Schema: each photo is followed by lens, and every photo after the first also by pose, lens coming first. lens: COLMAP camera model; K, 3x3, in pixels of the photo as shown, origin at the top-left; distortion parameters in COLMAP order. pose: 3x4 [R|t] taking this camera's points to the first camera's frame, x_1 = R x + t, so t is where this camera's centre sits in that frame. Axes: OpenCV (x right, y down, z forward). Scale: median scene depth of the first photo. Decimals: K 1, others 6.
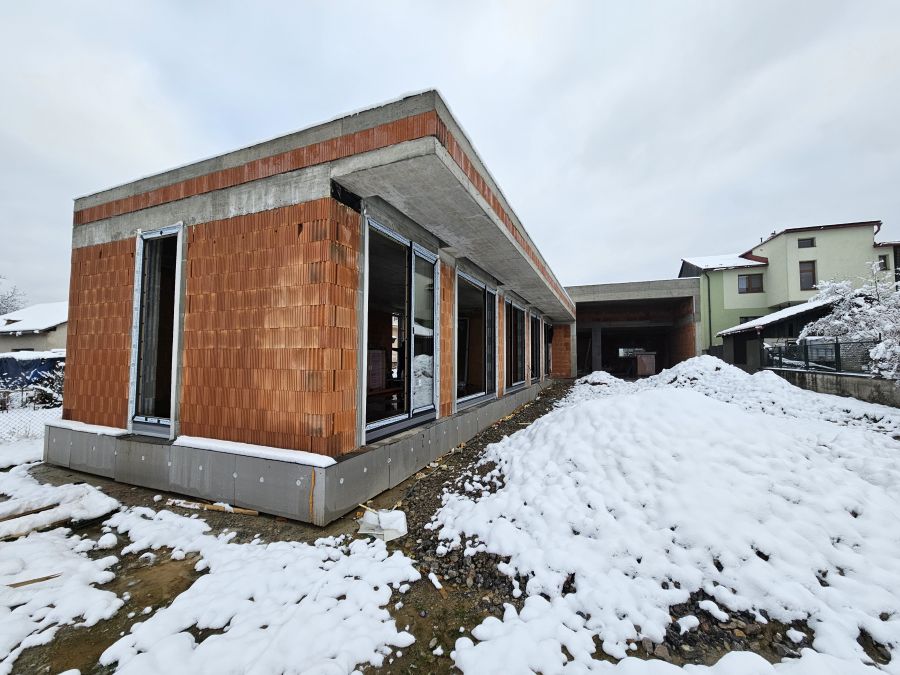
lens RADIAL K [[381.0, 0, 449.2], [0, 381.0, 333.3], [0, 0, 1]] dist [-0.002838, 0.000375]
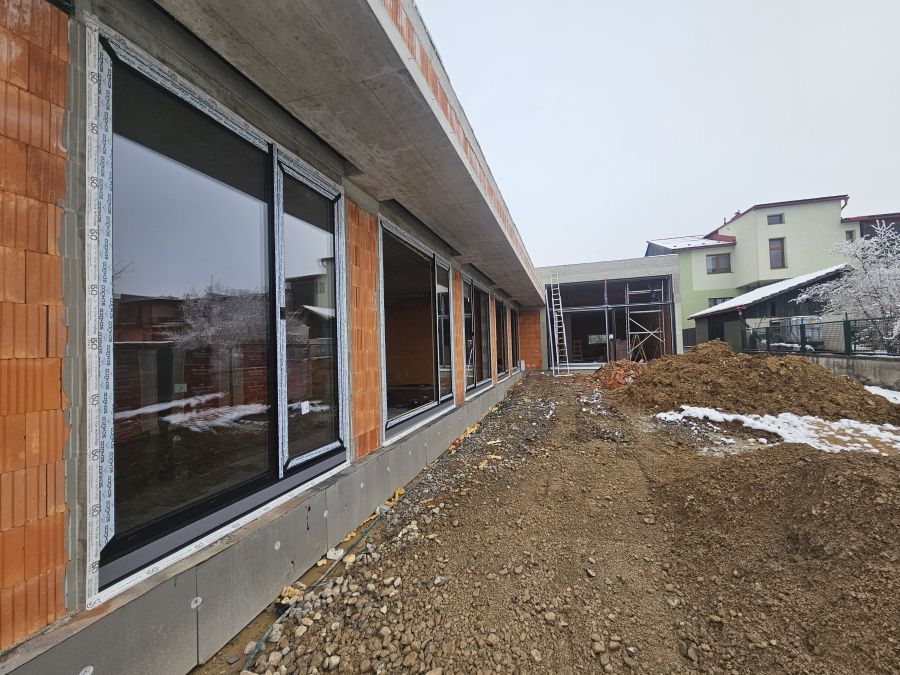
lens RADIAL K [[381.0, 0, 451.1], [0, 381.0, 333.9], [0, 0, 1]] dist [-0.002838, 0.000375]
pose [[0.995005, -0.031921, 0.094582, 0.030782], [0.029692, 0.999249, 0.024881, 0.005264], [-0.095306, -0.021949, 0.995206, 0.154847]]
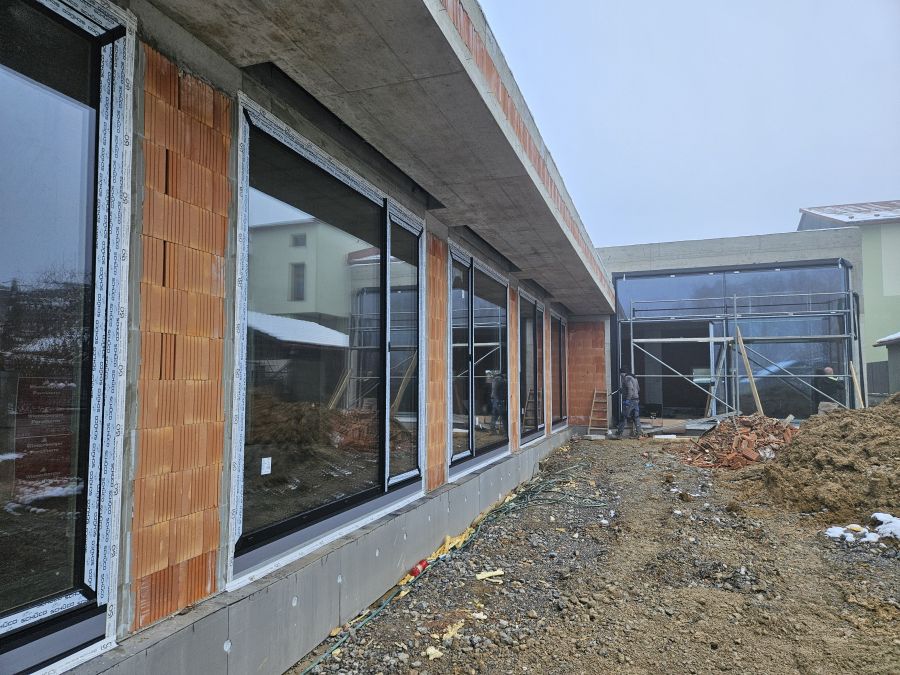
lens RADIAL K [[614.6, 0, 444.3], [0, 614.6, 340.3], [0, 0, 1]] dist [0.051838, -0.029699]
pose [[0.998315, 0.000634, 0.058032, 0.066214], [-0.000203, 0.999972, -0.007419, 0.010019], [-0.058035, 0.007395, 0.998287, 0.221116]]
